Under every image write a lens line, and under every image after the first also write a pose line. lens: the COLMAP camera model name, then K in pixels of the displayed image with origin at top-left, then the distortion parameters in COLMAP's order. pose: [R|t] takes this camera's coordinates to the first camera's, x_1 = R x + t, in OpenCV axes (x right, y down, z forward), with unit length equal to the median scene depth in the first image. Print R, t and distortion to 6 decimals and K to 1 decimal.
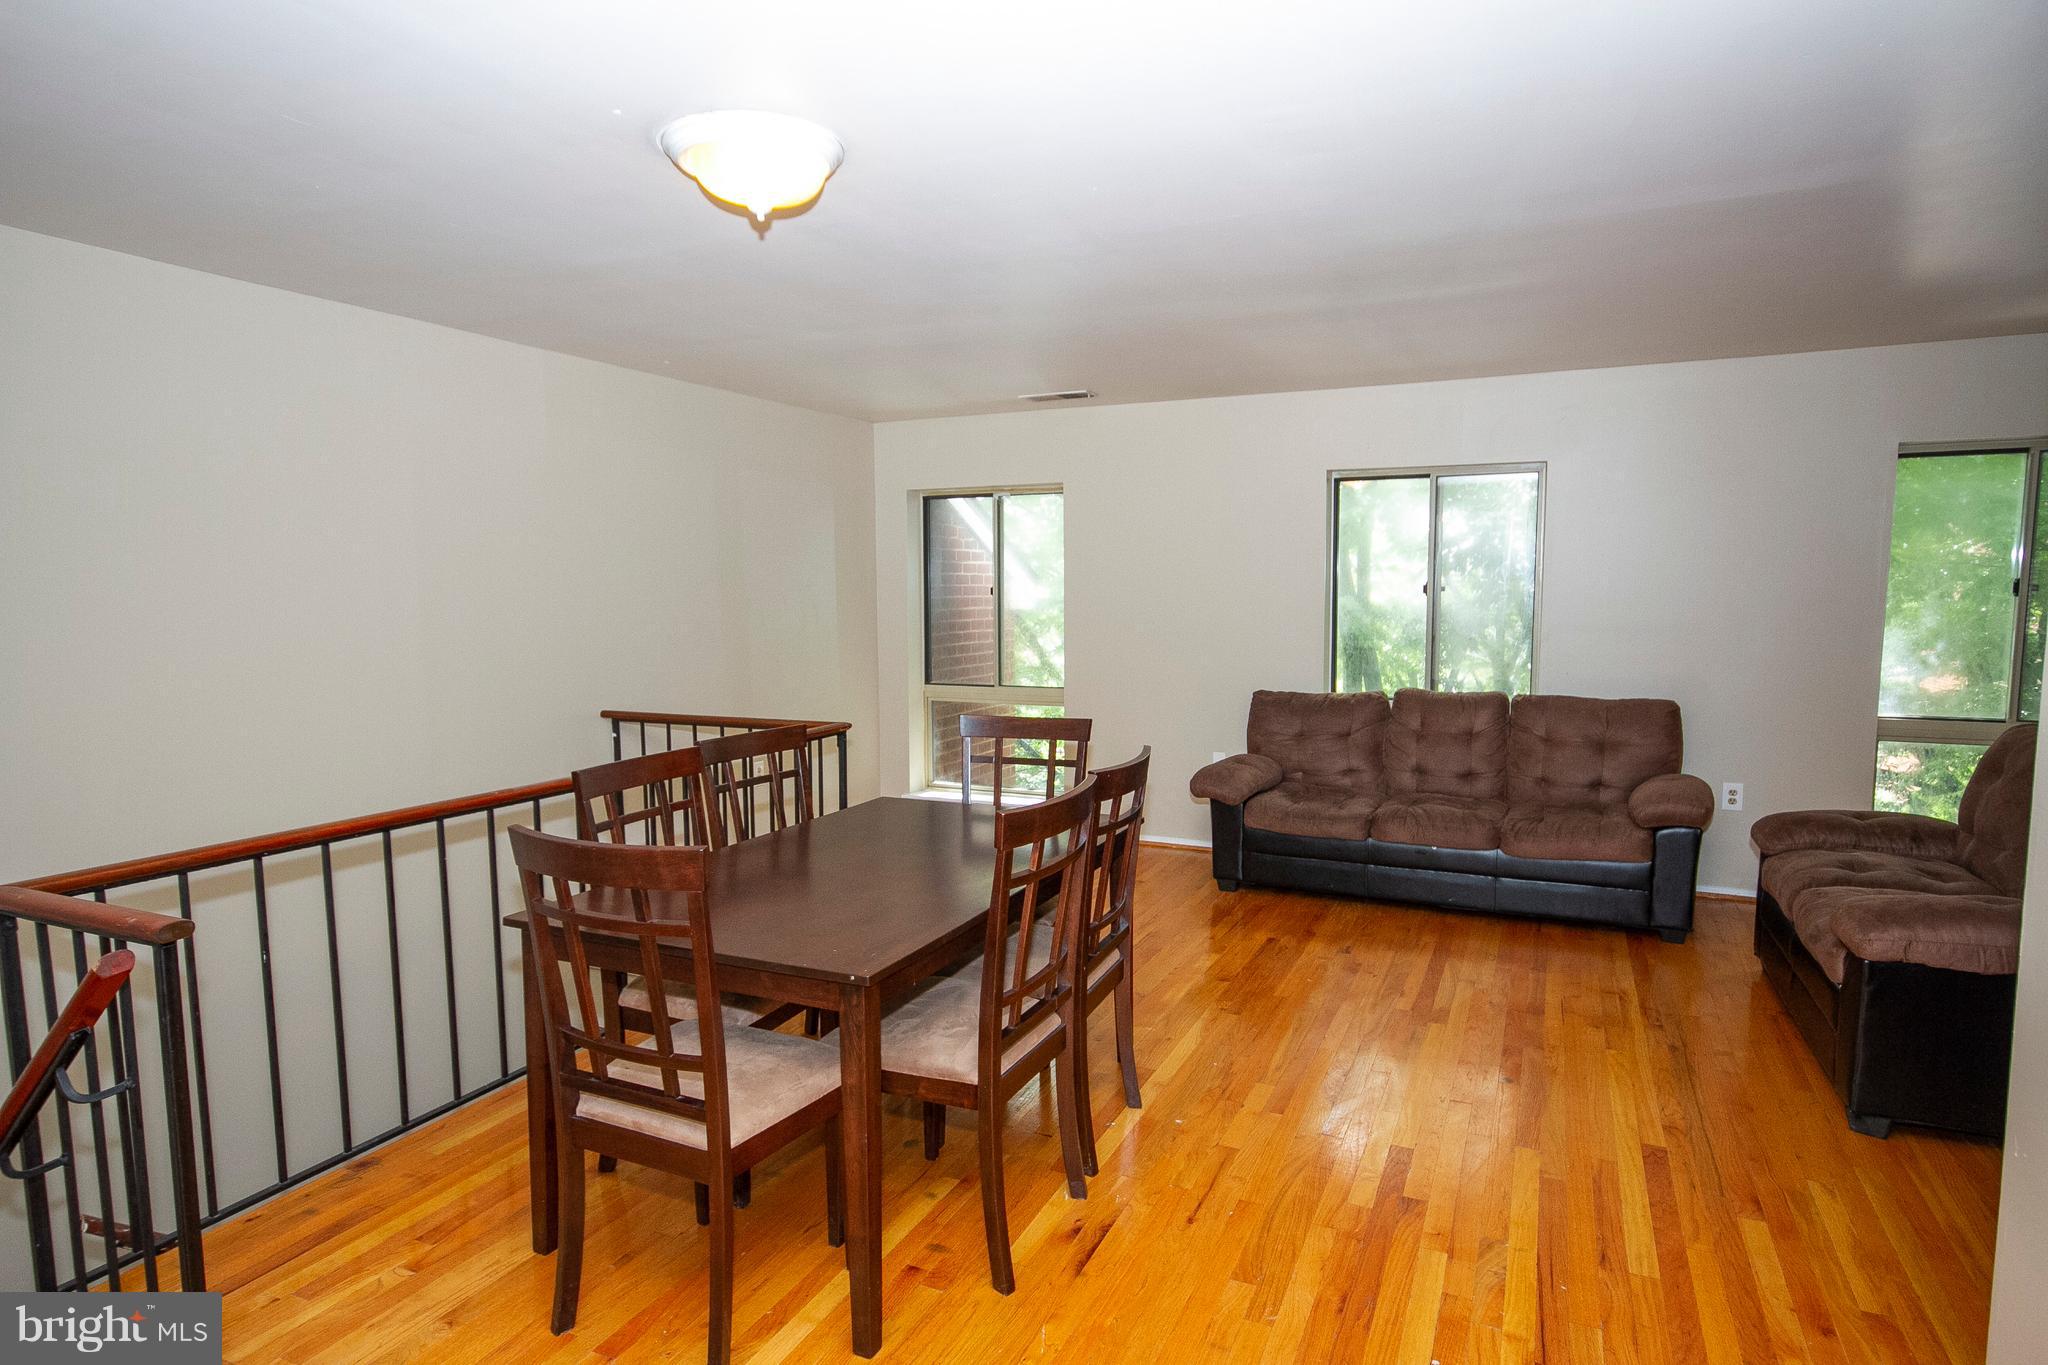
lens RADIAL K [[1175.2, 0, 1024.0], [0, 1175.2, 682.5], [0, 0, 1]] dist [0.029940, 0.000165]
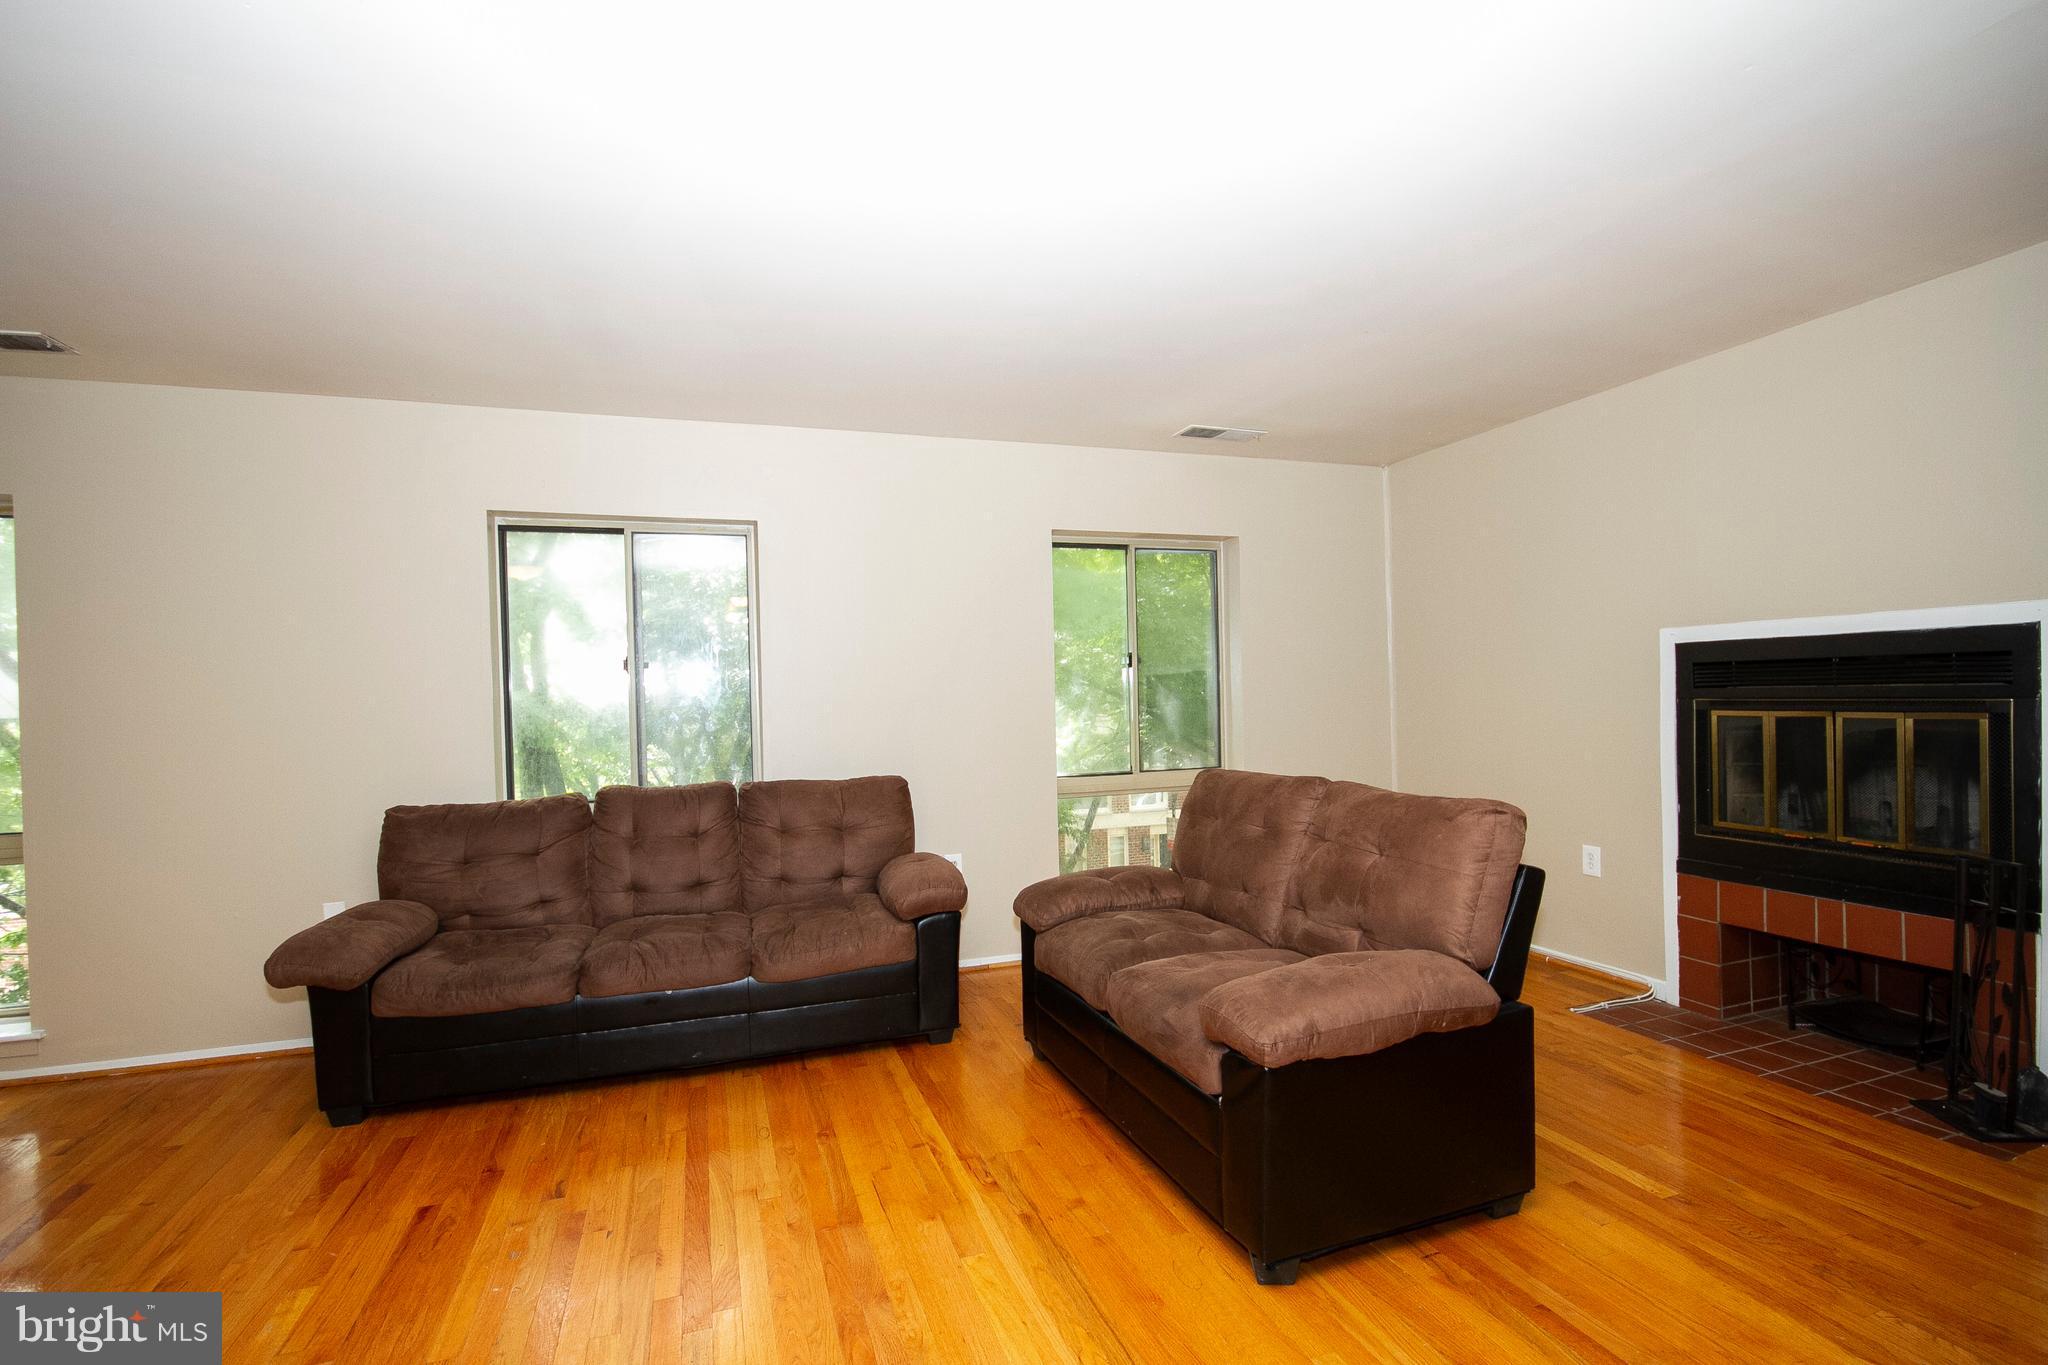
lens RADIAL K [[971.2, 0, 1038.1], [0, 971.2, 705.0], [0, 0, 1]] dist [0.002227, -0.011309]
pose [[0.723250, -0.020417, 0.690285, 0.088616], [0.079148, 0.995427, -0.053485, 0.009245], [-0.686036, 0.093317, 0.721558, 0.354342]]
